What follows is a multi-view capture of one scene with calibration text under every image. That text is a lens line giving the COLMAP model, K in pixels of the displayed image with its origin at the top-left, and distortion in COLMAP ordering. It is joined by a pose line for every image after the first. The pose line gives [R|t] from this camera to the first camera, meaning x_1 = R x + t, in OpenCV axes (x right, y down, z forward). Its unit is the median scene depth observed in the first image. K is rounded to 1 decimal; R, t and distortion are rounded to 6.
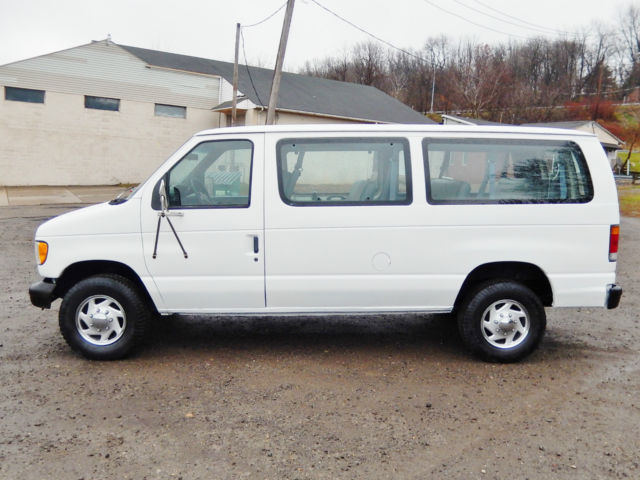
lens RADIAL K [[551.9, 0, 319.3], [0, 551.9, 245.8], [0, 0, 1]] dist [-0.019766, 0.013287]
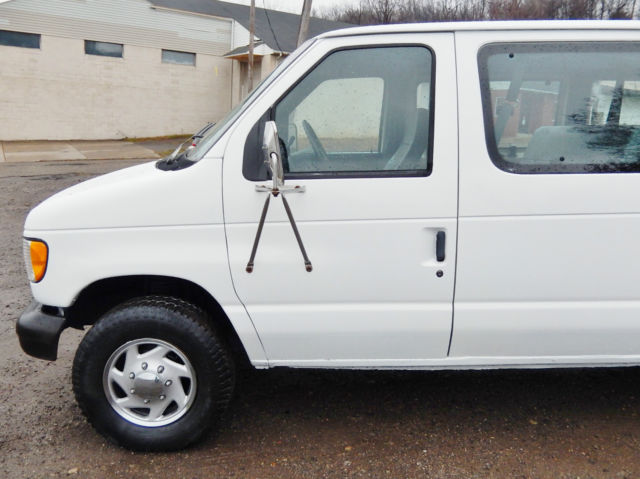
lens RADIAL K [[550.6, 0, 320.0], [0, 550.6, 239.5], [0, 0, 1]] dist [-0.003886, -0.000066]
pose [[0.999989, -0.002316, -0.004014, -0.202020], [0.002592, 0.997544, 0.070002, -0.040307], [0.003842, -0.070011, 0.997539, 0.417133]]
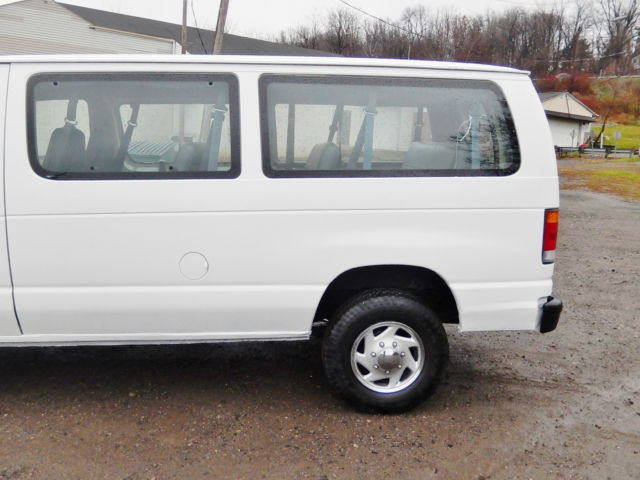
lens RADIAL K [[550.6, 0, 320.0], [0, 550.6, 240.0], [0, 0, 1]] dist [-0.003886, -0.000066]
pose [[0.999286, -0.000272, 0.037770, 0.209573], [-0.001113, 0.999327, 0.036652, -0.022203], [-0.037755, -0.036668, 0.998614, 0.309849]]
